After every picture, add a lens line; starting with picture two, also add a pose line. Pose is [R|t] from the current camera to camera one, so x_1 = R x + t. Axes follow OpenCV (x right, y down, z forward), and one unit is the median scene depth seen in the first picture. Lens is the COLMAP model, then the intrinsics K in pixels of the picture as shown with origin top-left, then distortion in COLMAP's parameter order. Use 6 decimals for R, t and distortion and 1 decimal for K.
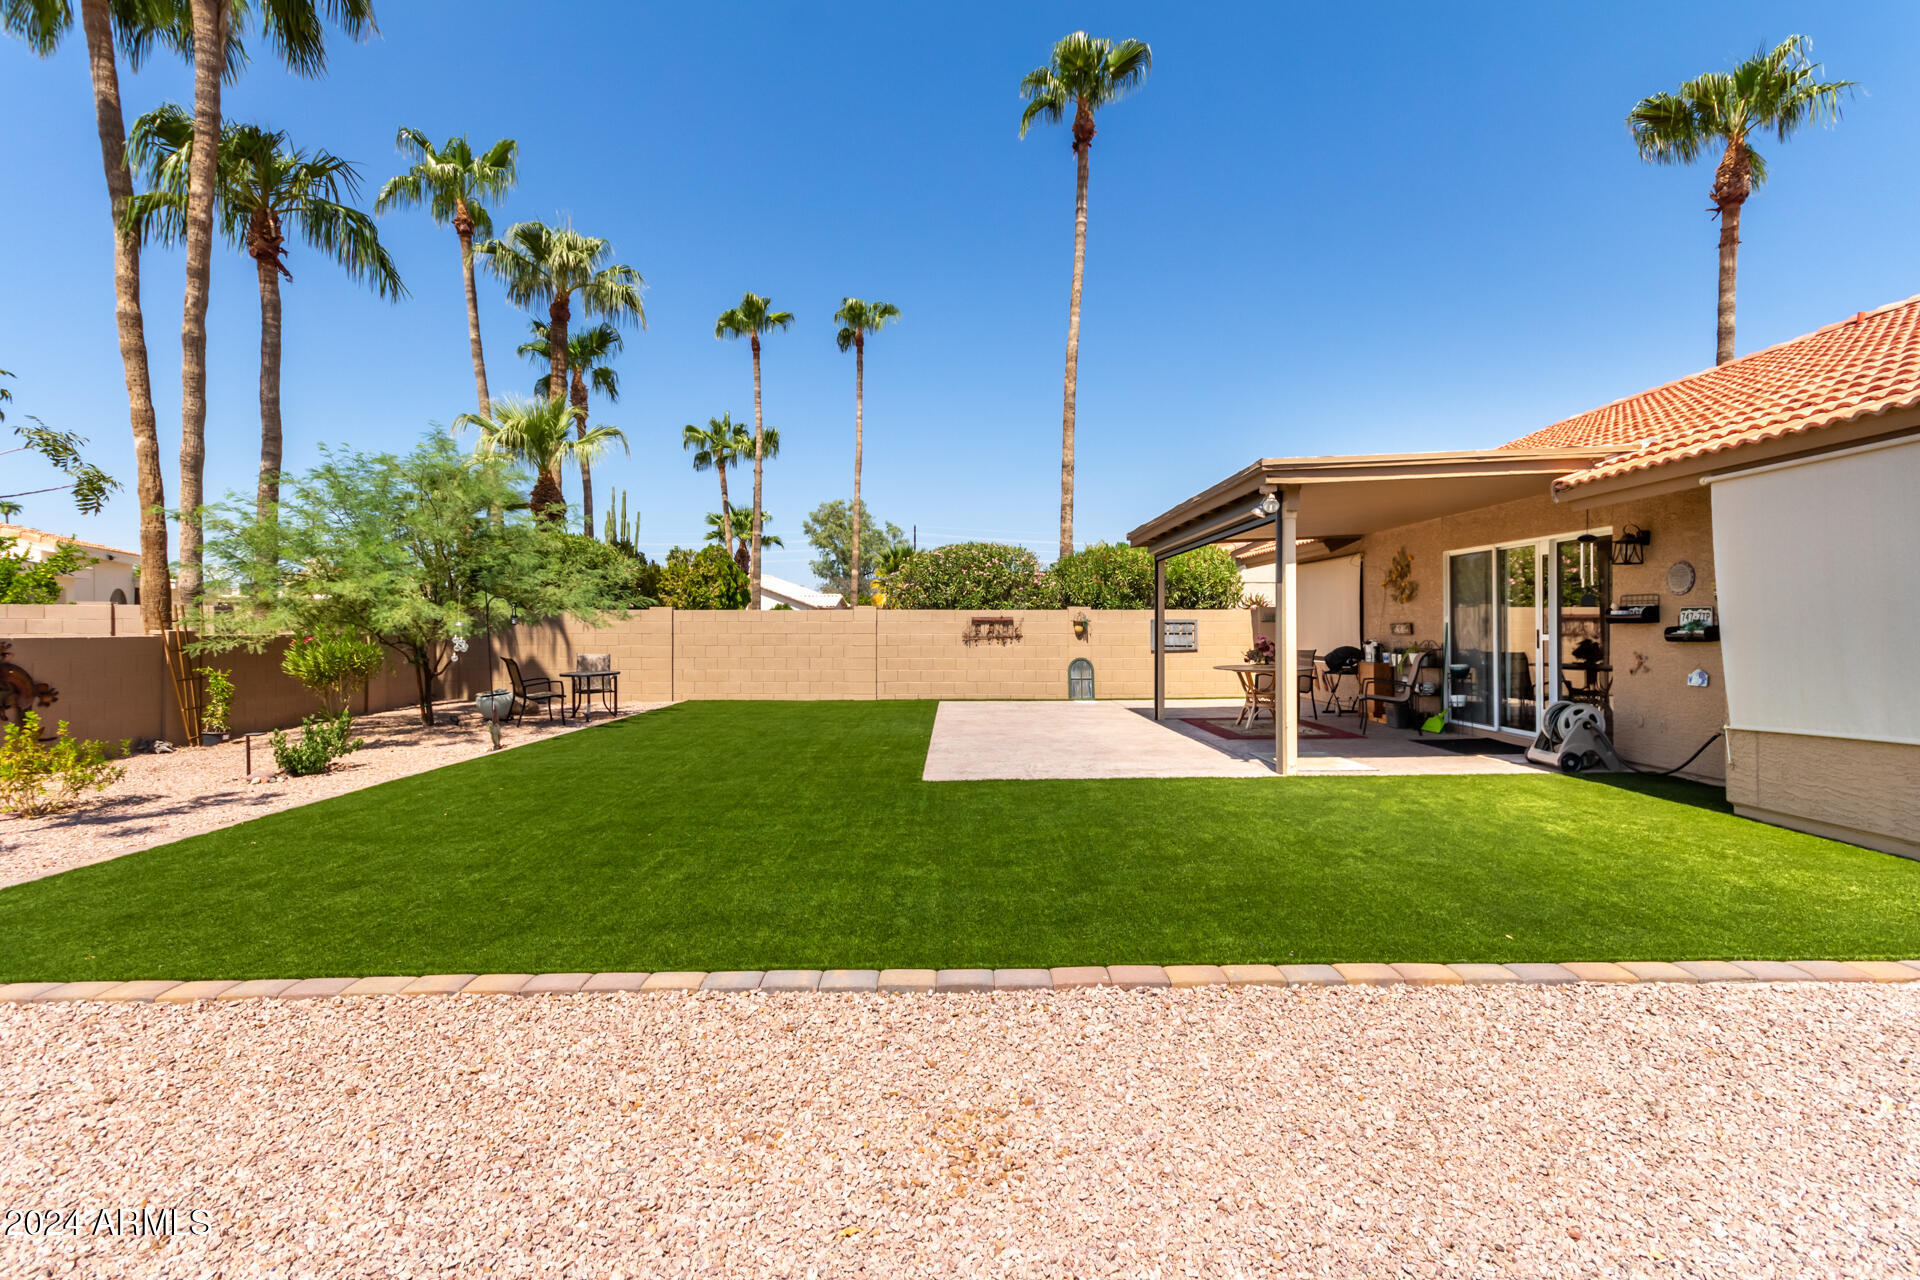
lens RADIAL K [[892.1, 0, 960.0], [0, 892.1, 640.0], [0, 0, 1]] dist [0.003031, -0.000108]
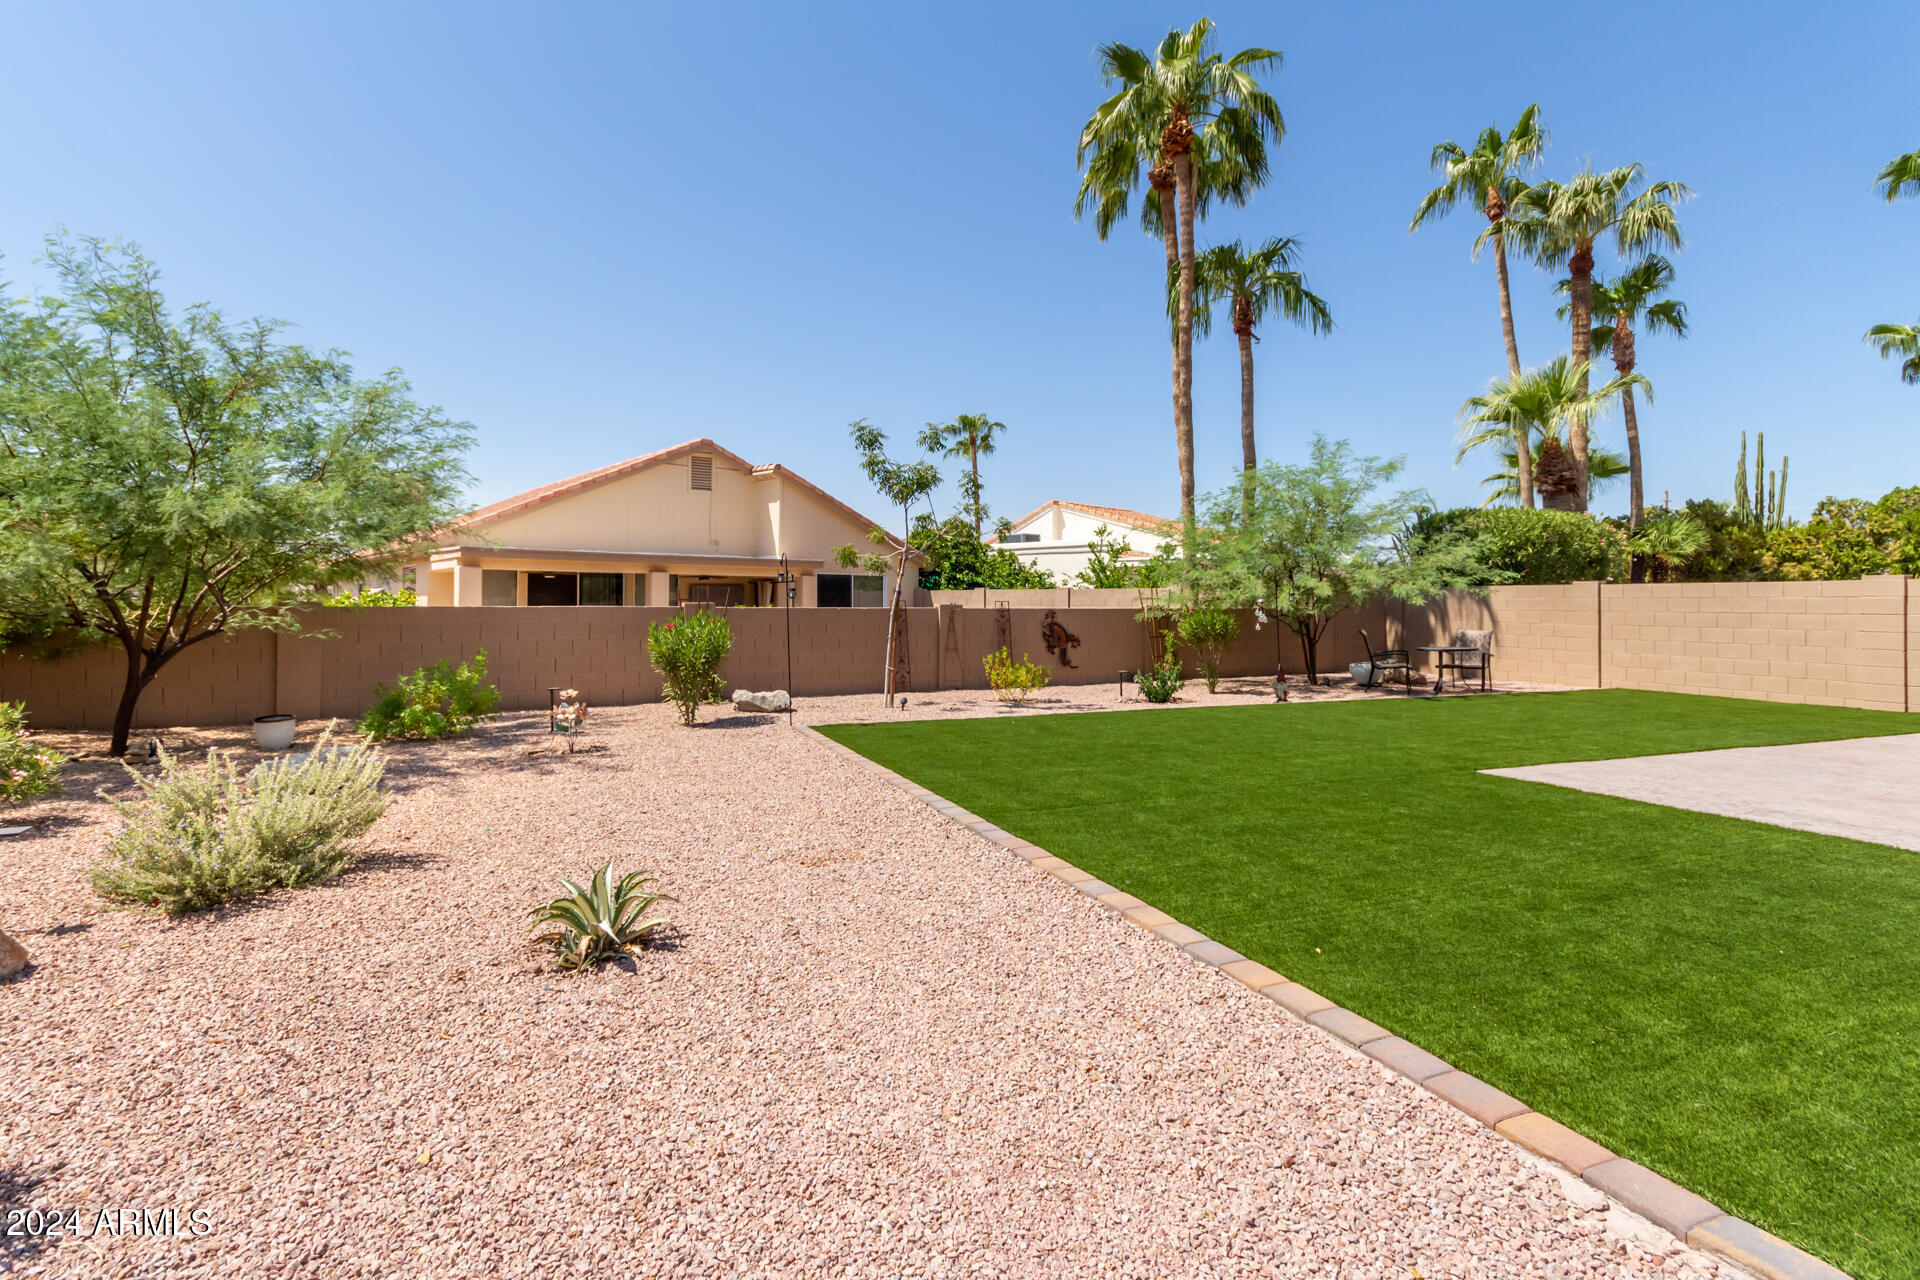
lens RADIAL K [[919.9, 0, 957.6], [0, 919.9, 608.8], [0, 0, 1]] dist [0.003019, 0.000471]
pose [[0.370939, 0.008775, -0.928616, 0.358579], [-0.015340, 0.999877, 0.003321, -0.003538], [0.928530, 0.013013, 0.371028, 0.081258]]
